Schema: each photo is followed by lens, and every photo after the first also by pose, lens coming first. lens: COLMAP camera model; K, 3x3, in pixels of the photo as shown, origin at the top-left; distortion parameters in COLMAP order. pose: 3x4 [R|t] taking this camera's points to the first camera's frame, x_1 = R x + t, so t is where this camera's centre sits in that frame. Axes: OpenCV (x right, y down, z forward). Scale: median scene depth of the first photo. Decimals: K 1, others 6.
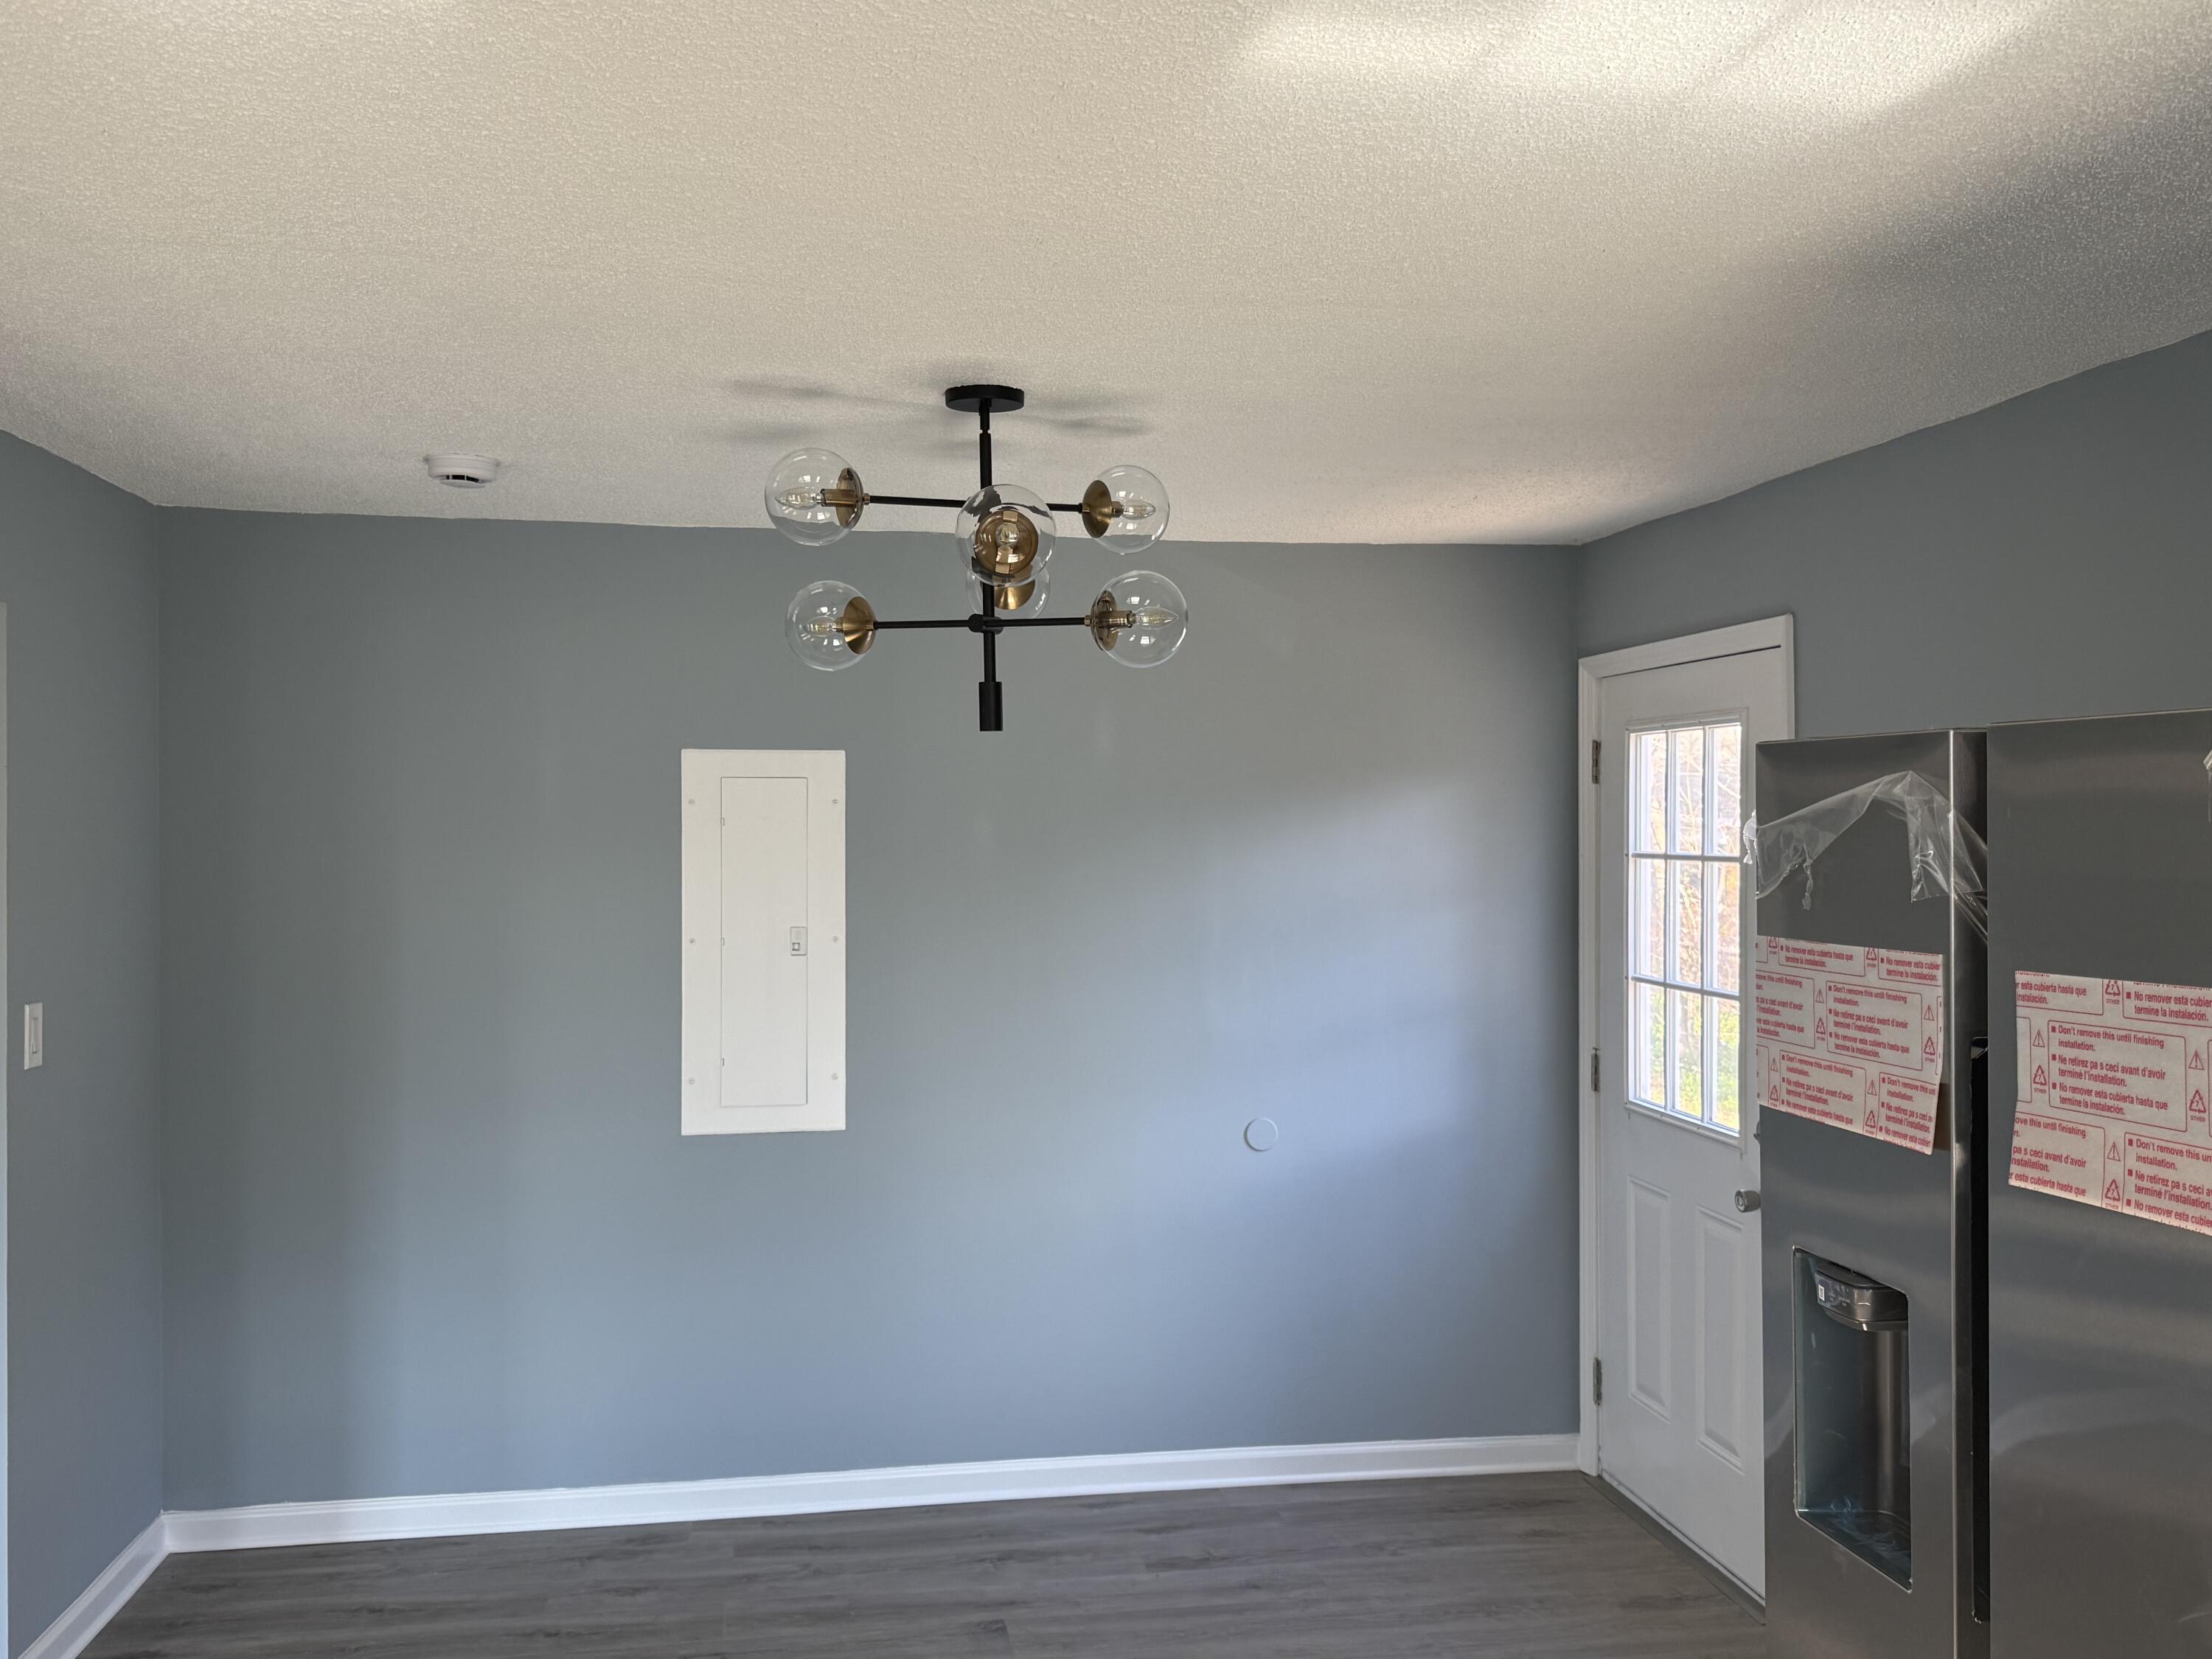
lens RADIAL K [[1908.4, 0, 1106.0], [0, 1908.4, 829.5], [0, 0, 1]] dist [0.154133, -0.263918]
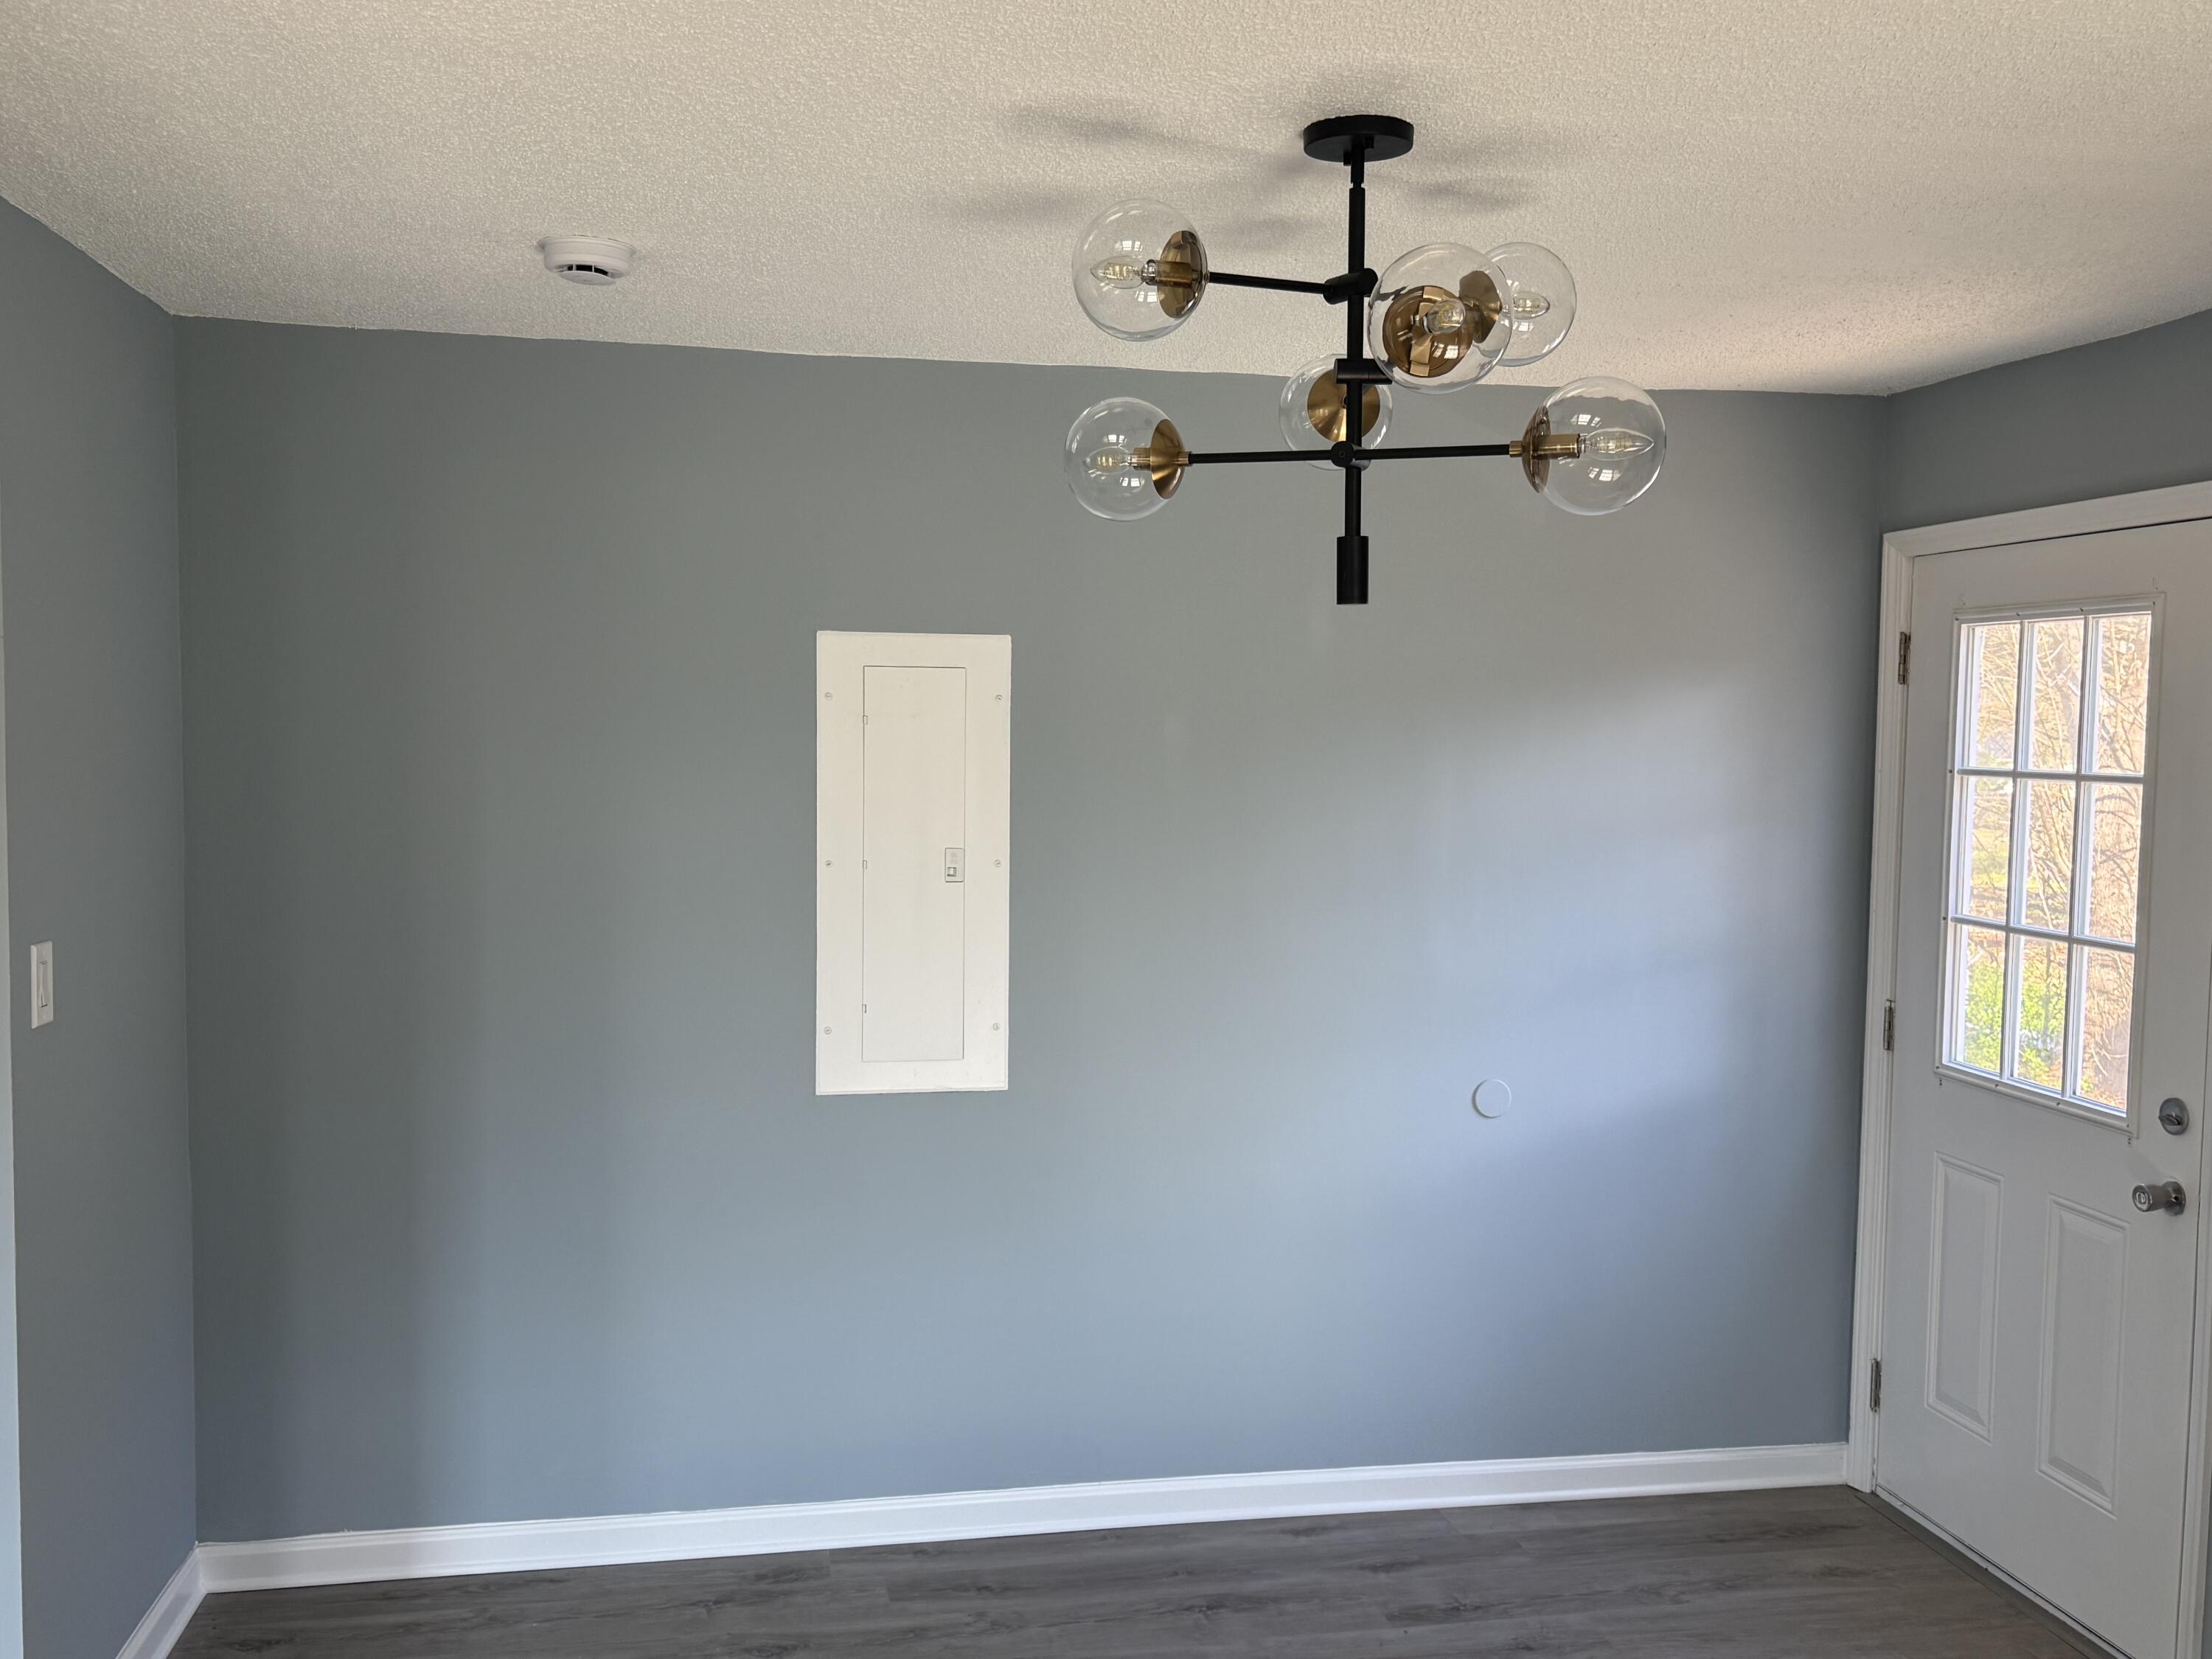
lens RADIAL K [[1908.4, 0, 1106.0], [0, 1908.4, 829.5], [0, 0, 1]] dist [0.154133, -0.263918]
pose [[0.999698, 0.010471, 0.022225, -0.119165], [-0.011629, 0.998546, 0.052646, -0.001641], [-0.021641, -0.052888, 0.998366, 0.180232]]
